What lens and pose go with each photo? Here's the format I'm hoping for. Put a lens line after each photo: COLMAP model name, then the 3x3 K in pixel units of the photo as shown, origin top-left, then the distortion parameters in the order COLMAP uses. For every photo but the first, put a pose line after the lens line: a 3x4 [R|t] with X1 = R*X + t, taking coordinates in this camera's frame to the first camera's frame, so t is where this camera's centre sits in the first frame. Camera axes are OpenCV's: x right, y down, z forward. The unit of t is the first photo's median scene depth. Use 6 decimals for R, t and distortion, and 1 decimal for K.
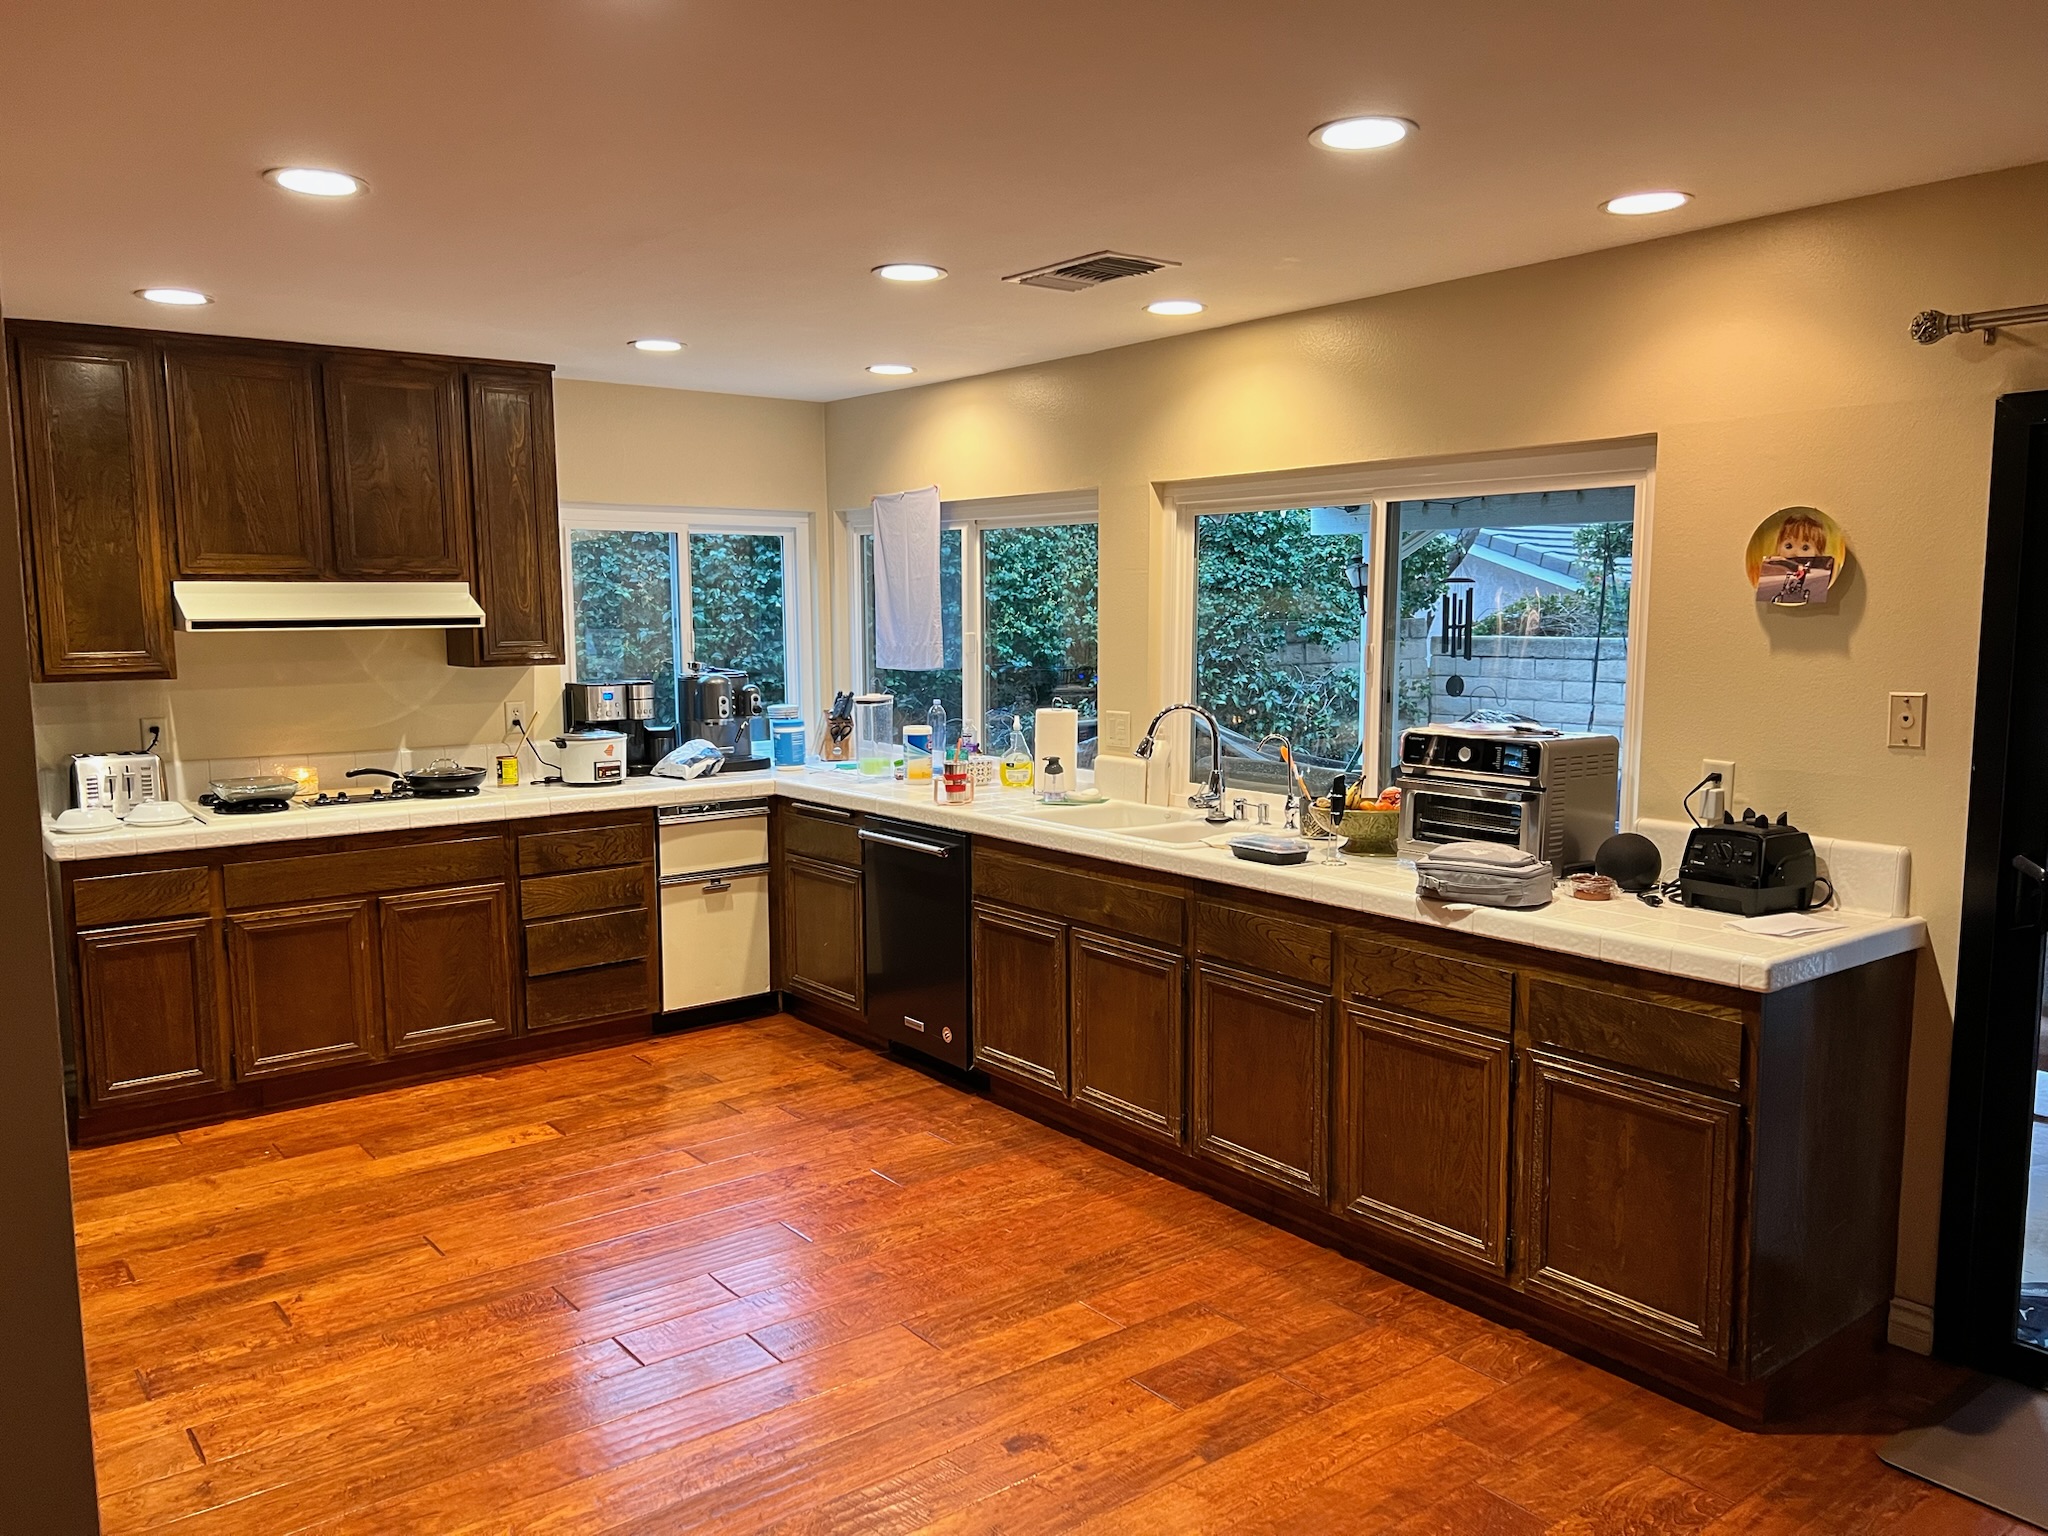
lens RADIAL K [[1539.4, 0, 1026.4], [0, 1539.4, 789.1], [0, 0, 1]] dist [0.059008, -0.065345]
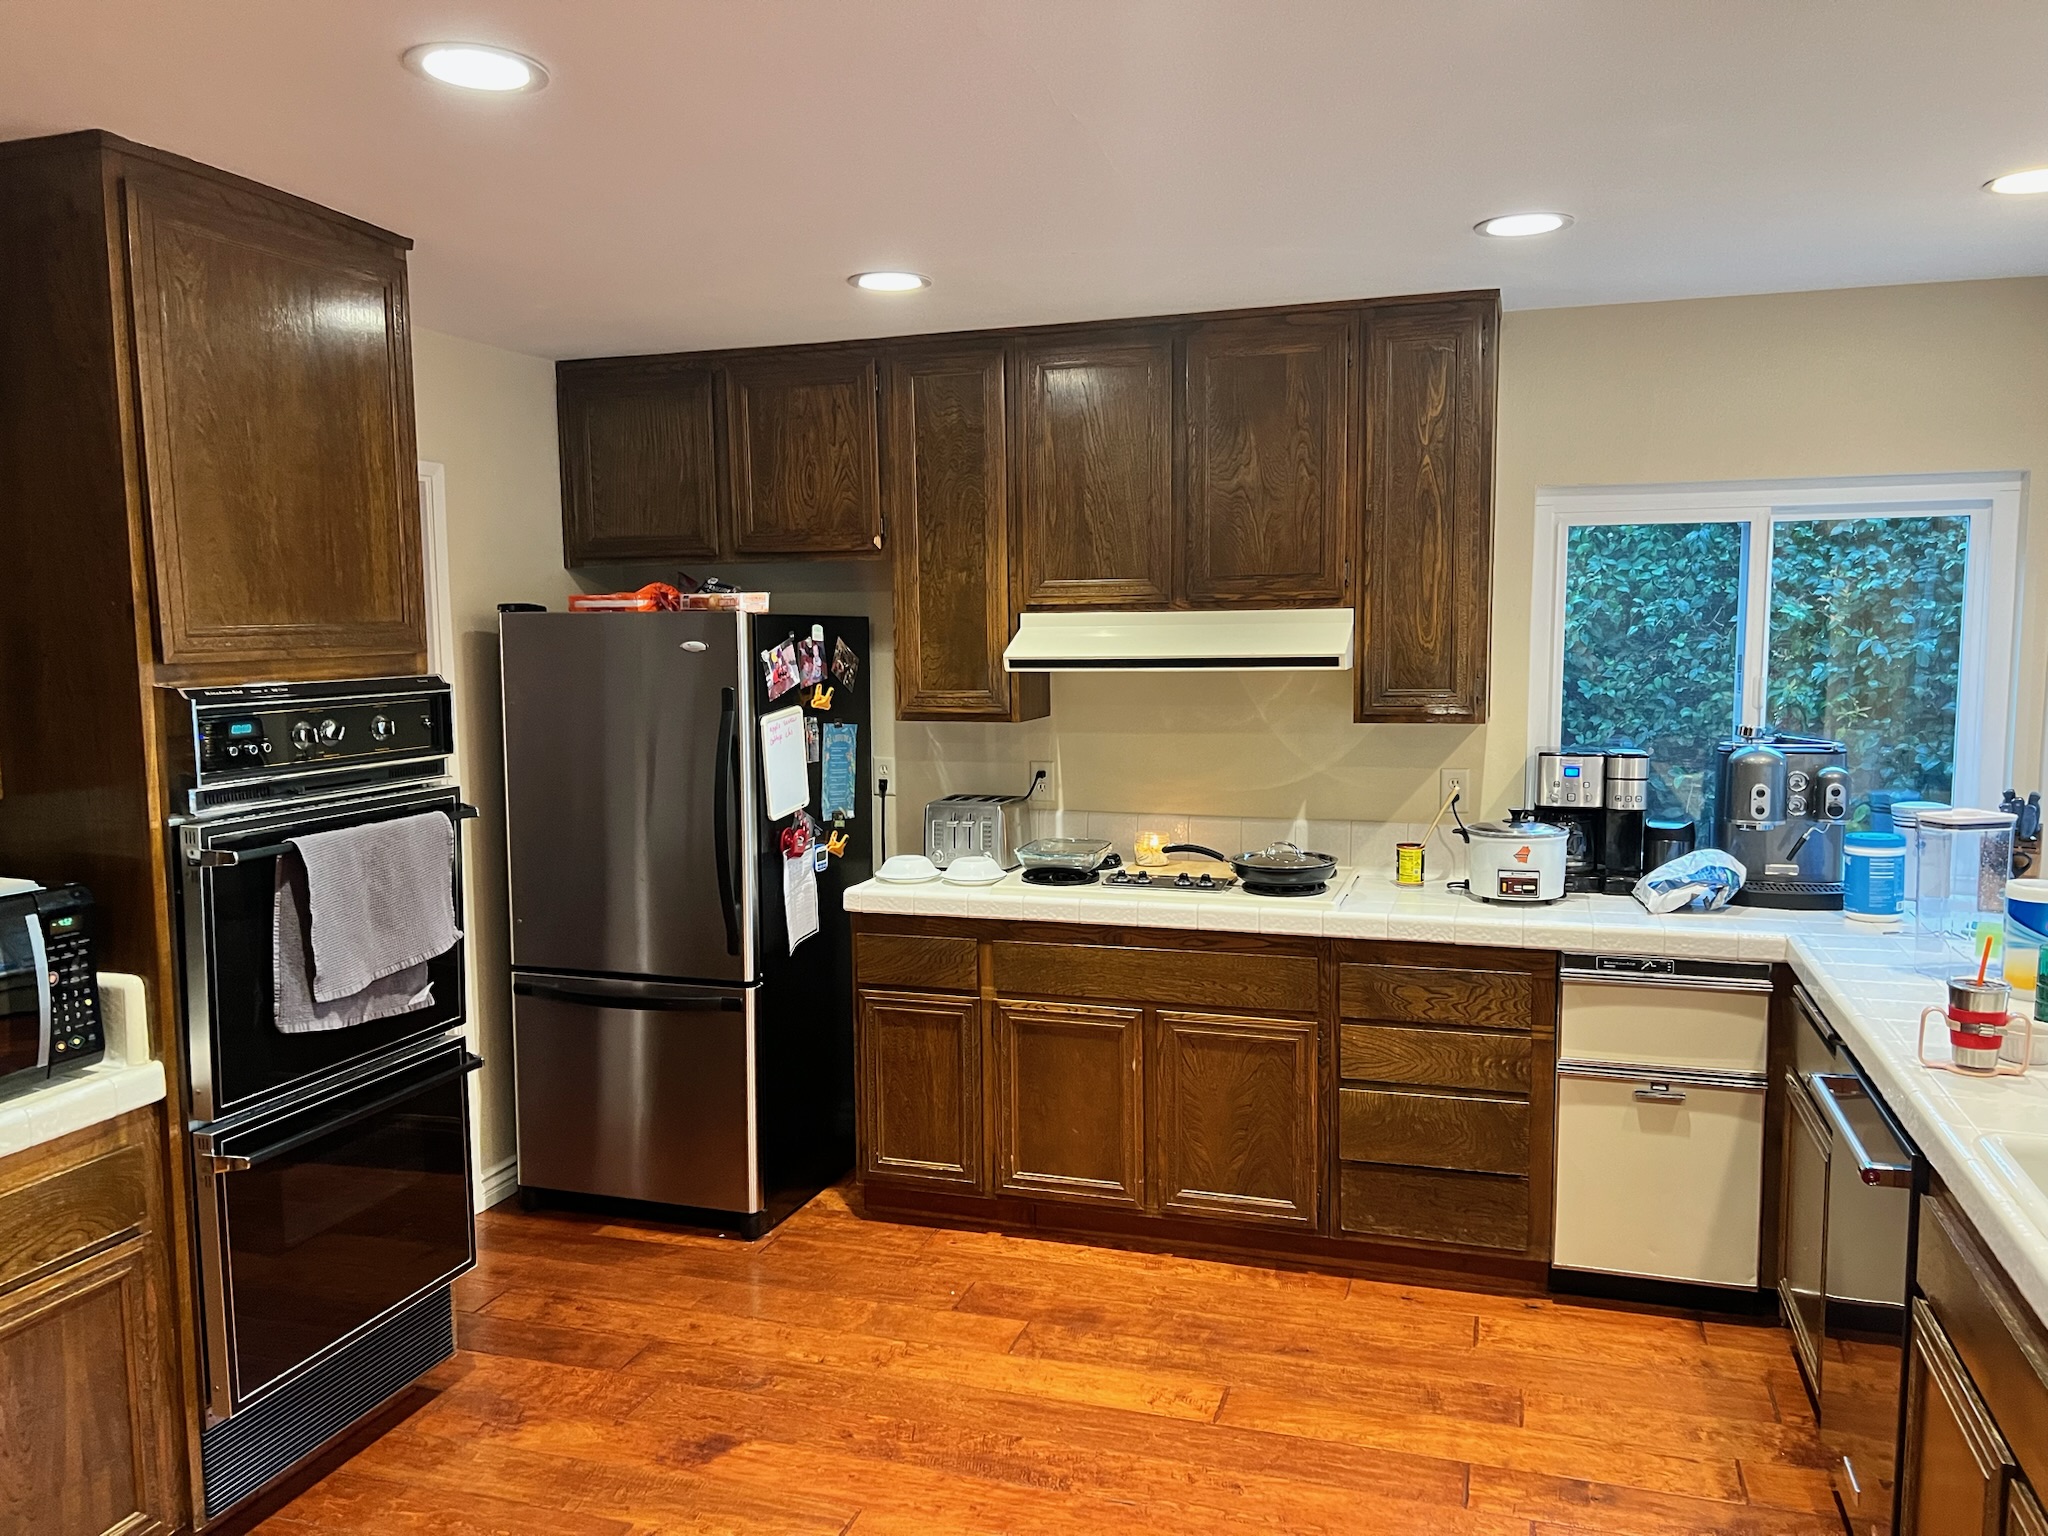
lens RADIAL K [[1539.4, 0, 1026.4], [0, 1539.4, 789.1], [0, 0, 1]] dist [0.059008, -0.065345]
pose [[0.561945, 0.092219, -0.822018, 0.169351], [-0.093654, 0.994469, 0.047542, -0.069234], [0.821856, 0.050269, 0.567473, 0.467790]]
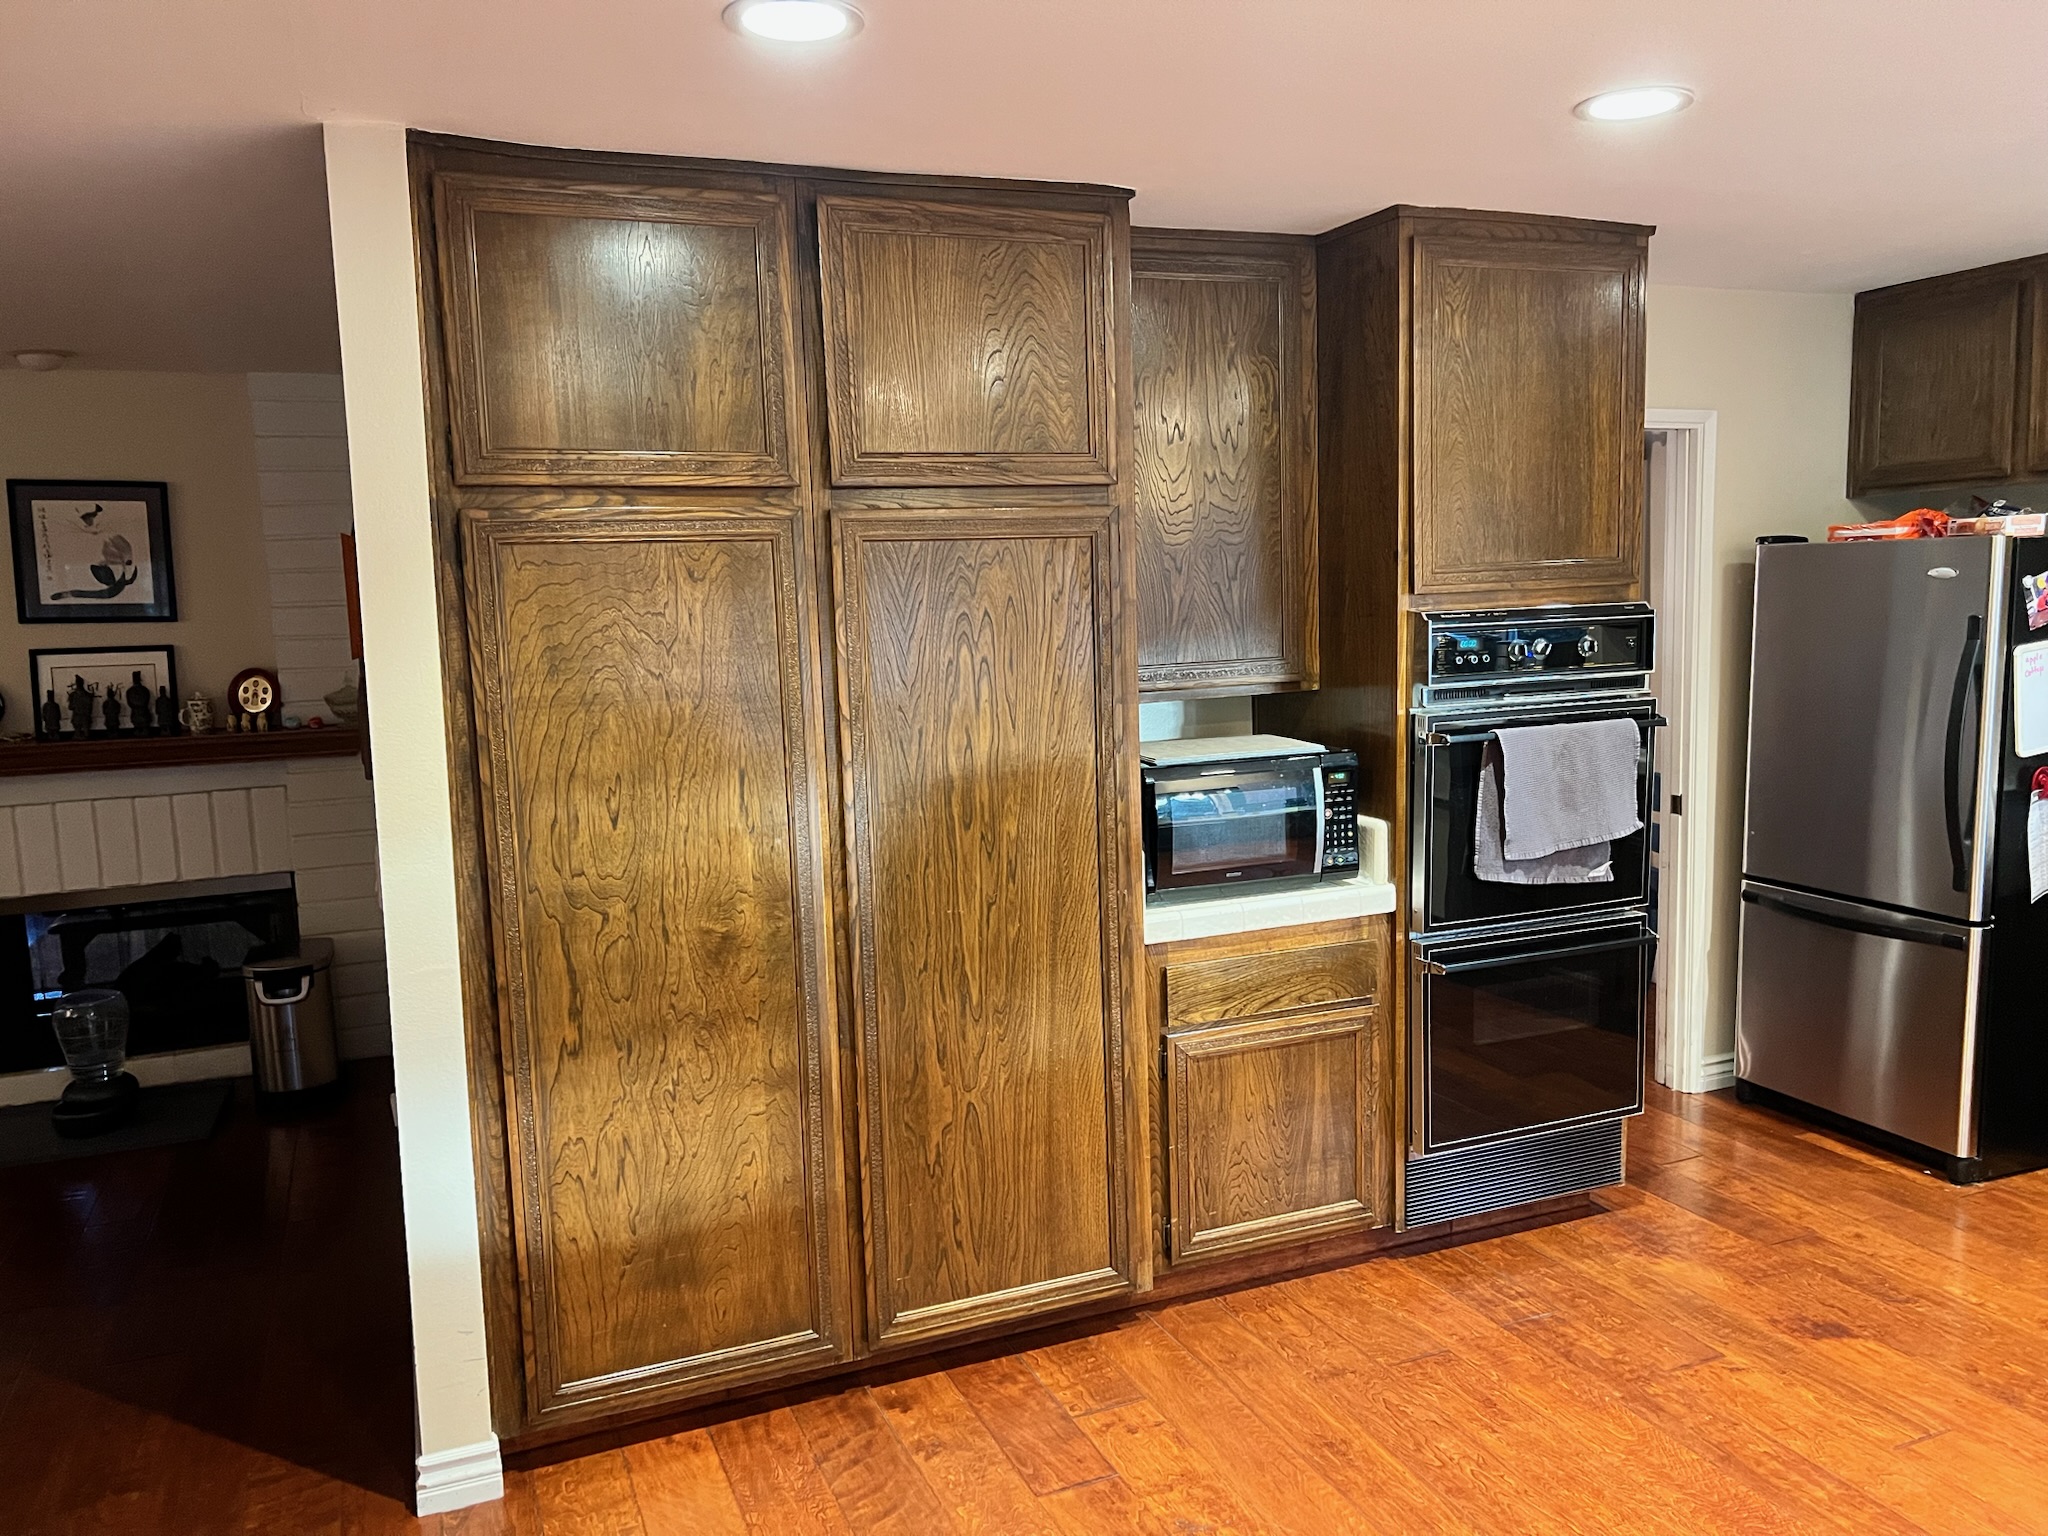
lens RADIAL K [[1539.4, 0, 1026.4], [0, 1539.4, 789.1], [0, 0, 1]] dist [0.059008, -0.065345]
pose [[-0.272546, 0.142526, -0.951528, 0.296019], [-0.082748, 0.981831, 0.170767, -0.076917], [0.958578, 0.125279, -0.255801, 0.540248]]
